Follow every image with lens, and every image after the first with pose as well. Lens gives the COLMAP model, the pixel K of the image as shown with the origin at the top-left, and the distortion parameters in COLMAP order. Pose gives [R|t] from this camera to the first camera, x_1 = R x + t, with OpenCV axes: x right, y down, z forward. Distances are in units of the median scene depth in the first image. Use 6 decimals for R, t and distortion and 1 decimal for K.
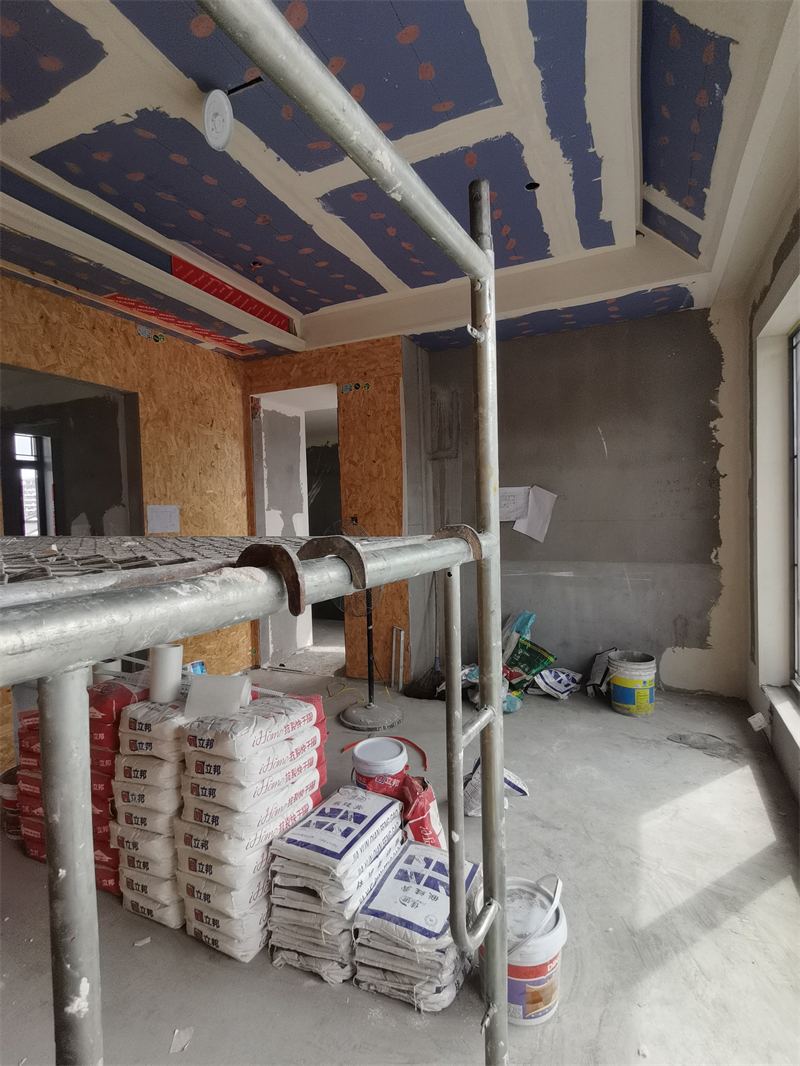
lens RADIAL K [[525.8, 0, 397.7], [0, 525.8, 524.7], [0, 0, 1]] dist [0.057277, -0.034365]
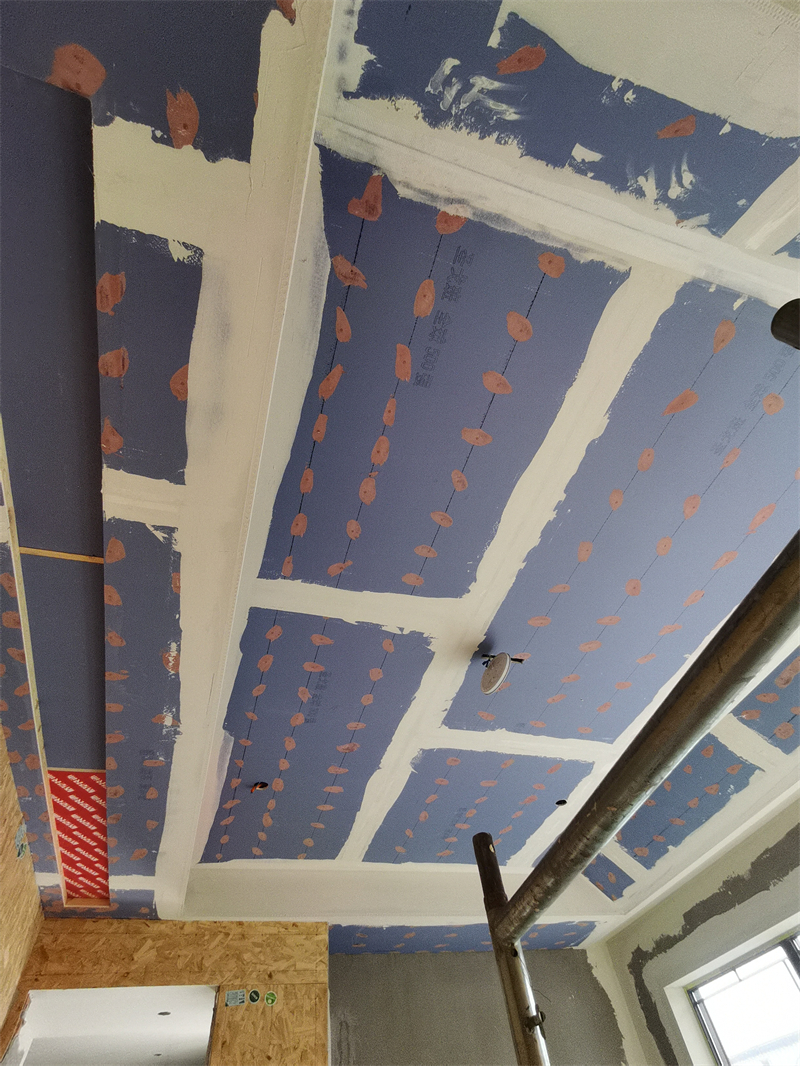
lens RADIAL K [[543.8, 0, 397.0], [0, 543.8, 527.6], [0, 0, 1]] dist [0.043430, -0.033514]
pose [[0.748023, 0.502325, 0.433740, -0.586822], [0.095136, 0.565637, -0.819148, -0.016616], [-0.656818, 0.654006, 0.375320, 0.275285]]
